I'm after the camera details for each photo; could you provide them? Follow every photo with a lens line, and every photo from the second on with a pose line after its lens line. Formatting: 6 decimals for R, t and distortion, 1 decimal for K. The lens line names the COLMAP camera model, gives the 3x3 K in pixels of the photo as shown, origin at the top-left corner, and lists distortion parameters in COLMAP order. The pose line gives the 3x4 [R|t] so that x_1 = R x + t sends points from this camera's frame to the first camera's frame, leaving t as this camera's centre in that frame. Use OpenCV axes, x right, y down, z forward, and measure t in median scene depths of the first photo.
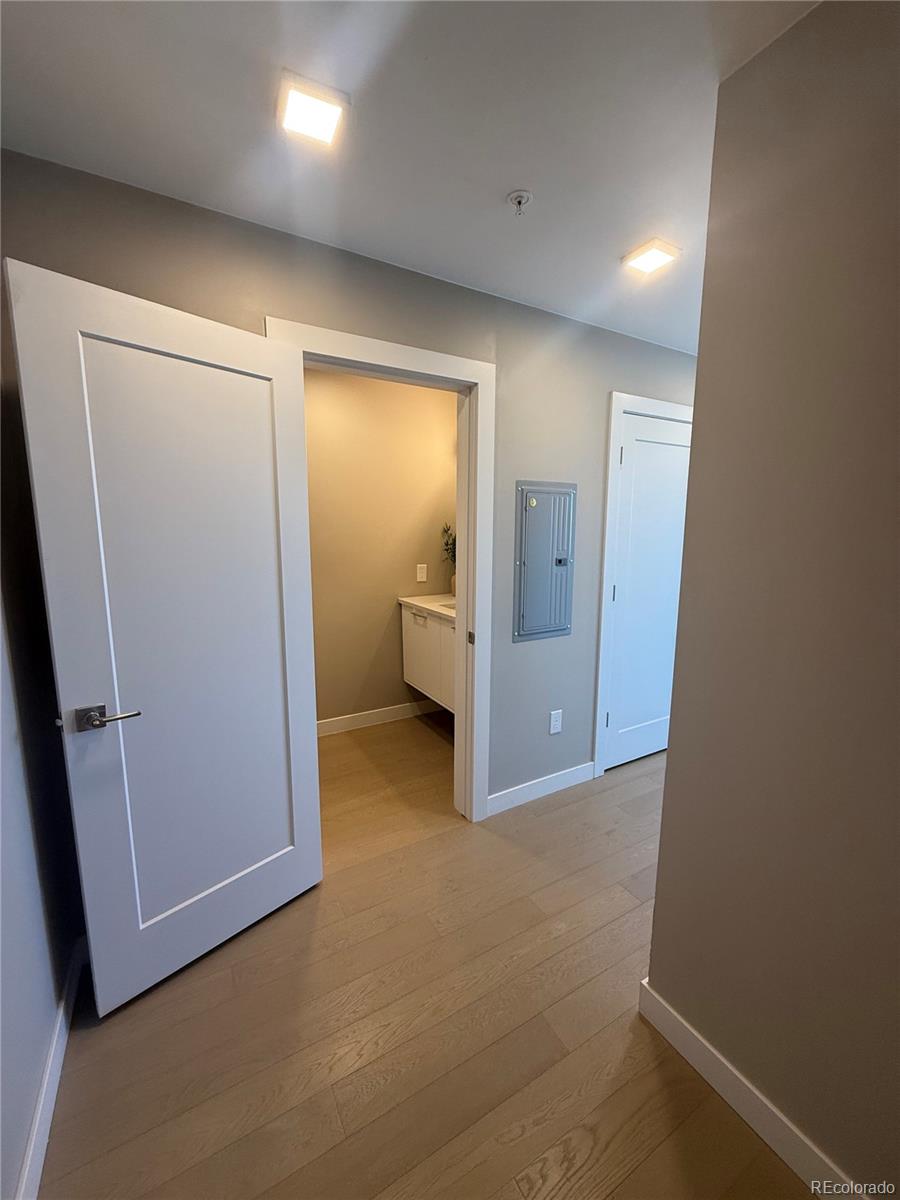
lens RADIAL K [[478.8, 0, 445.7], [0, 478.8, 600.5], [0, 0, 1]] dist [-0.007282, 0.000184]
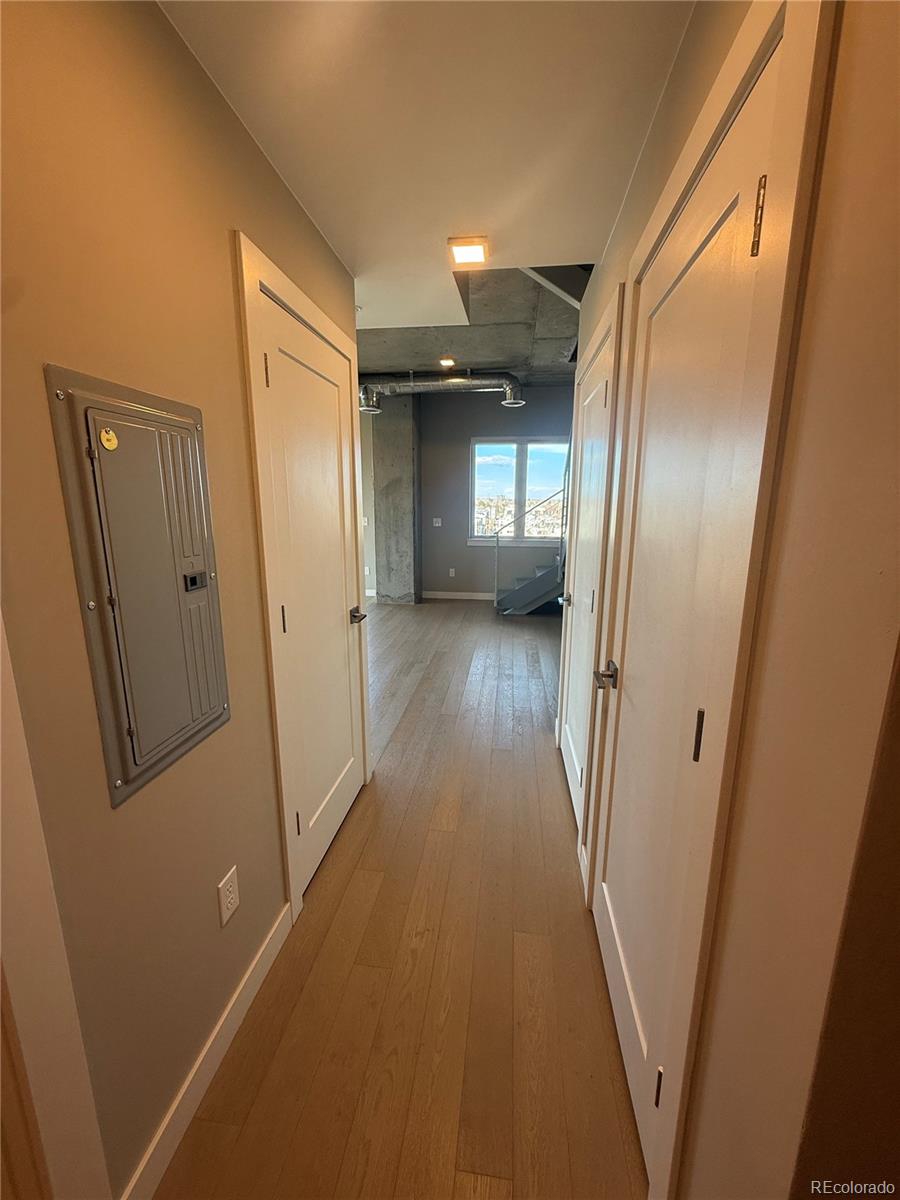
lens RADIAL K [[478.8, 0, 449.4], [0, 478.8, 602.1], [0, 0, 1]] dist [-0.007282, 0.000184]
pose [[0.618169, -0.158105, 0.769980, 0.028115], [0.116250, 0.987180, 0.109374, -0.062364], [-0.777401, 0.021899, 0.628624, 0.397034]]
